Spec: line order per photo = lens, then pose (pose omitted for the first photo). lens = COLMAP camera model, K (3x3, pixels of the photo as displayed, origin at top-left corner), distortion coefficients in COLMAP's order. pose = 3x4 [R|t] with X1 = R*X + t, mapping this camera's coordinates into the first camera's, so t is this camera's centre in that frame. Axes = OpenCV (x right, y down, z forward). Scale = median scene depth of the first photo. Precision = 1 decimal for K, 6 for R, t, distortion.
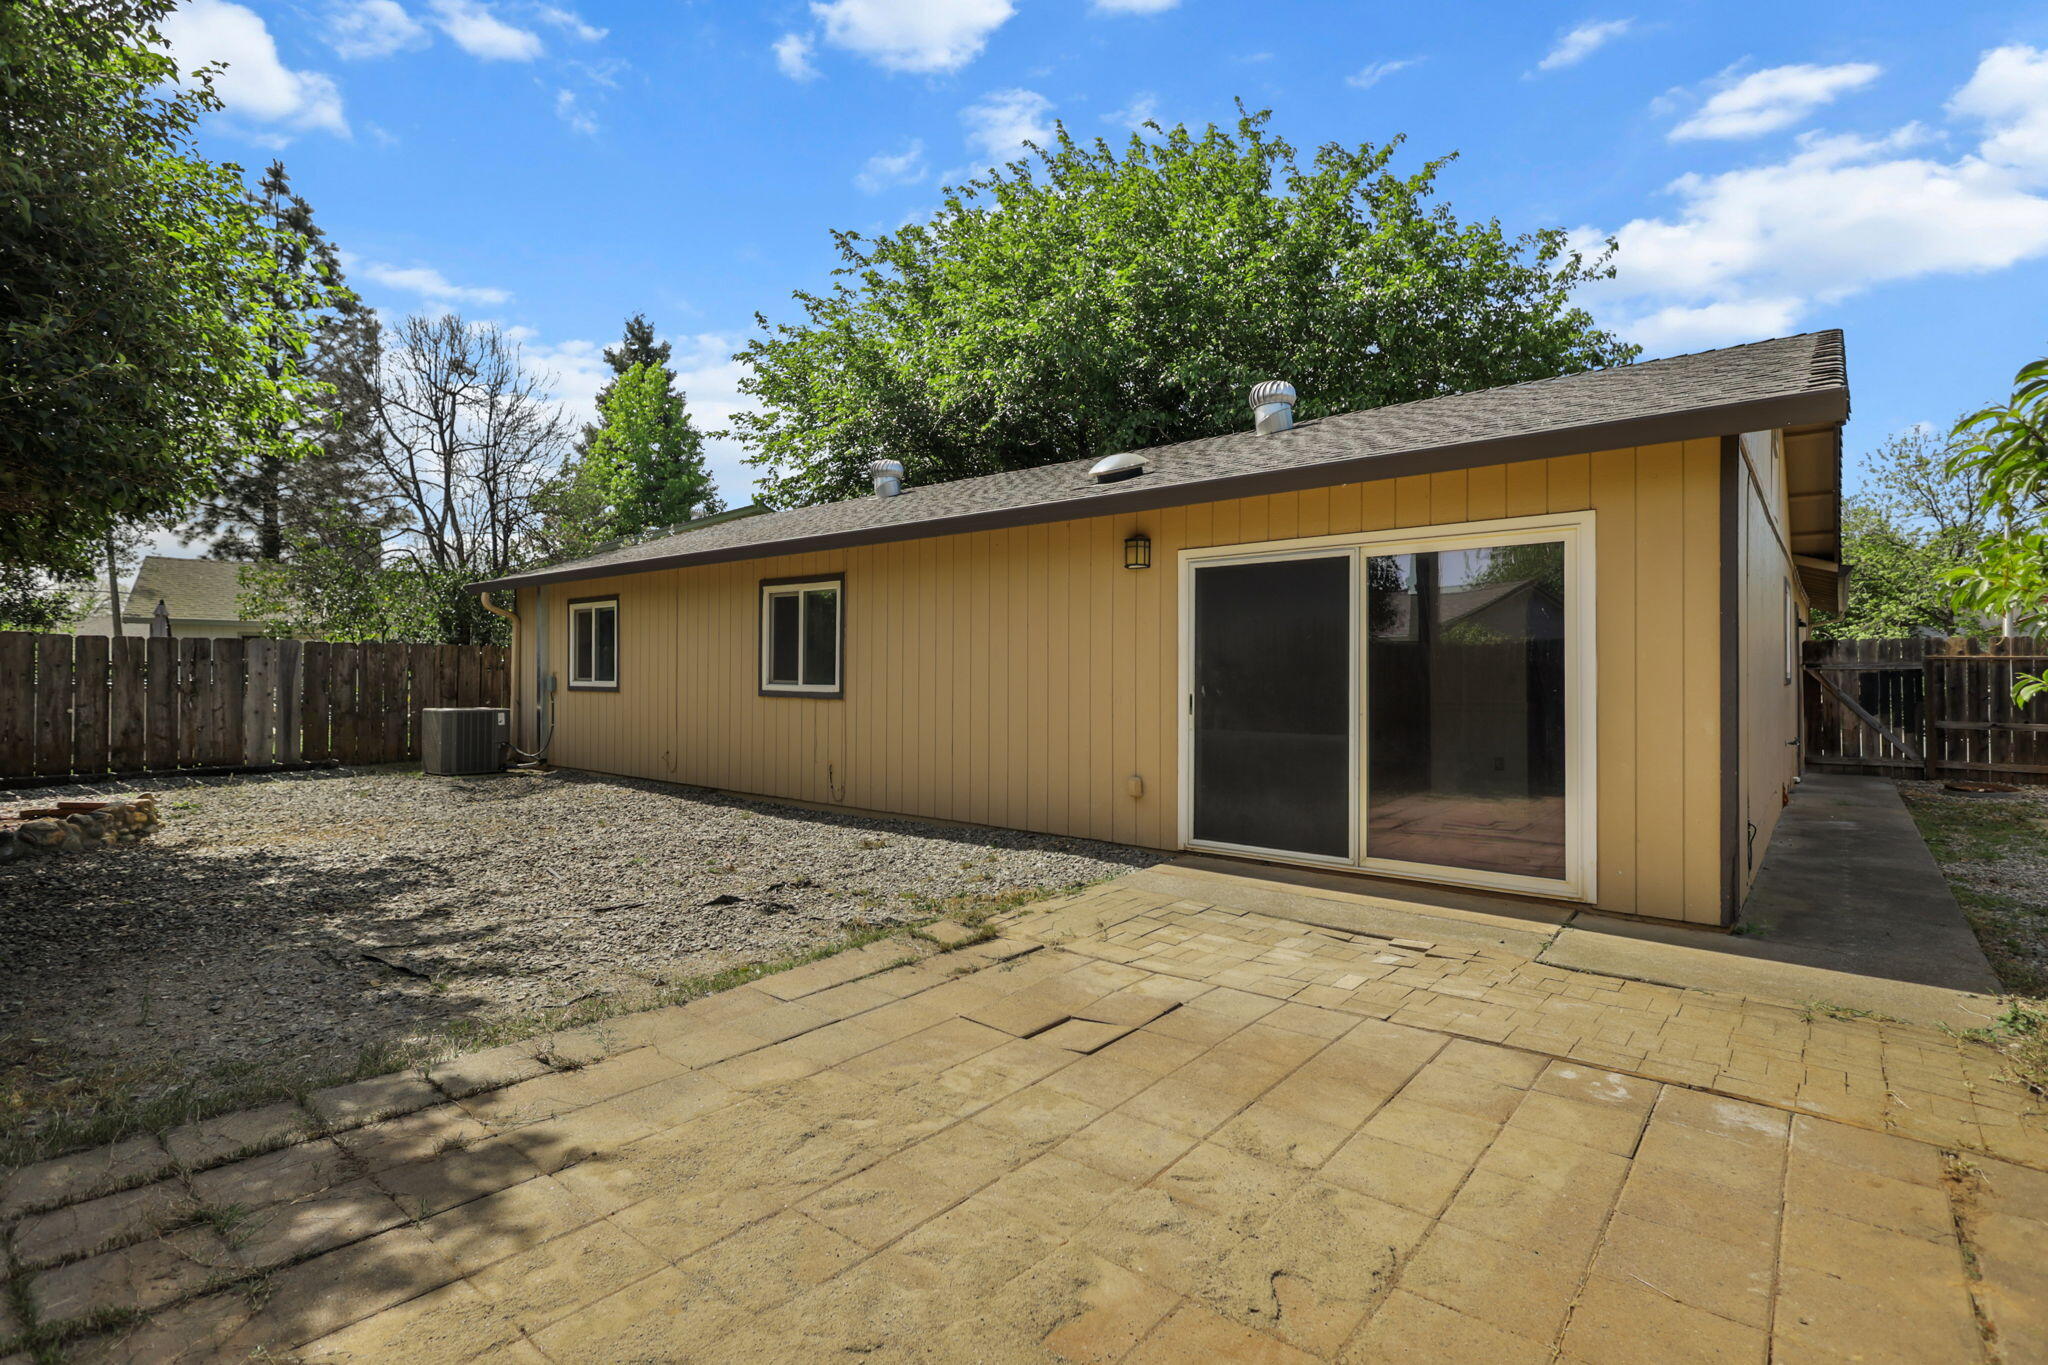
lens RADIAL K [[963.6, 0, 1031.3], [0, 963.6, 676.8], [0, 0, 1]] dist [0.003377, 0.000870]
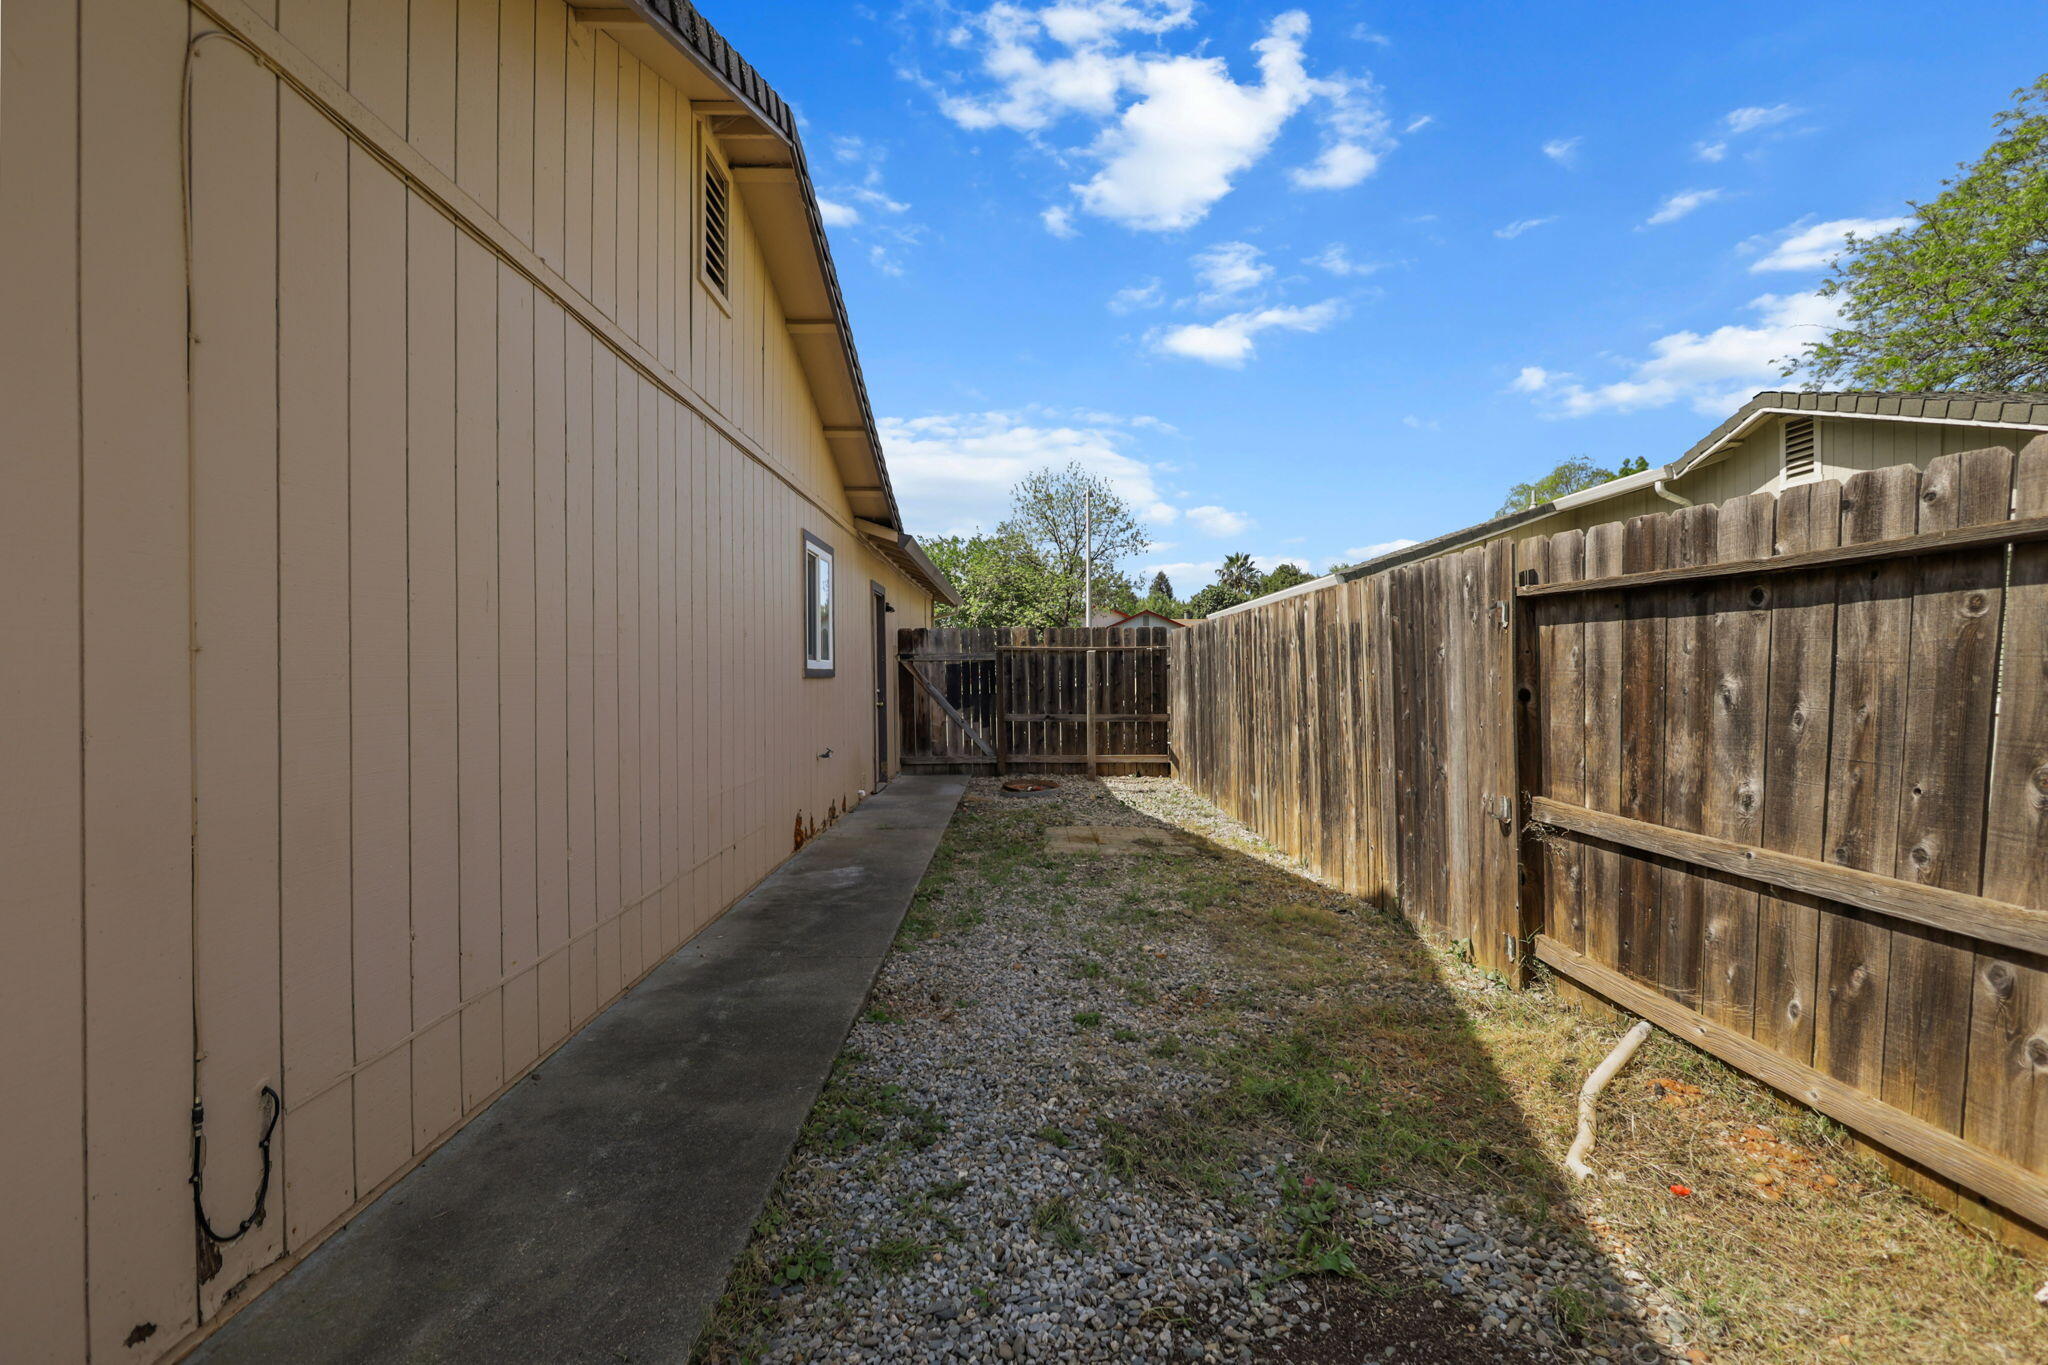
lens RADIAL K [[963.6, 0, 1031.3], [0, 963.6, 676.8], [0, 0, 1]] dist [0.003377, 0.000870]
pose [[0.760015, -0.006940, 0.649868, 0.317850], [0.004600, 0.999975, 0.005299, 0.003352], [-0.649889, -0.001039, 0.760028, 0.242166]]
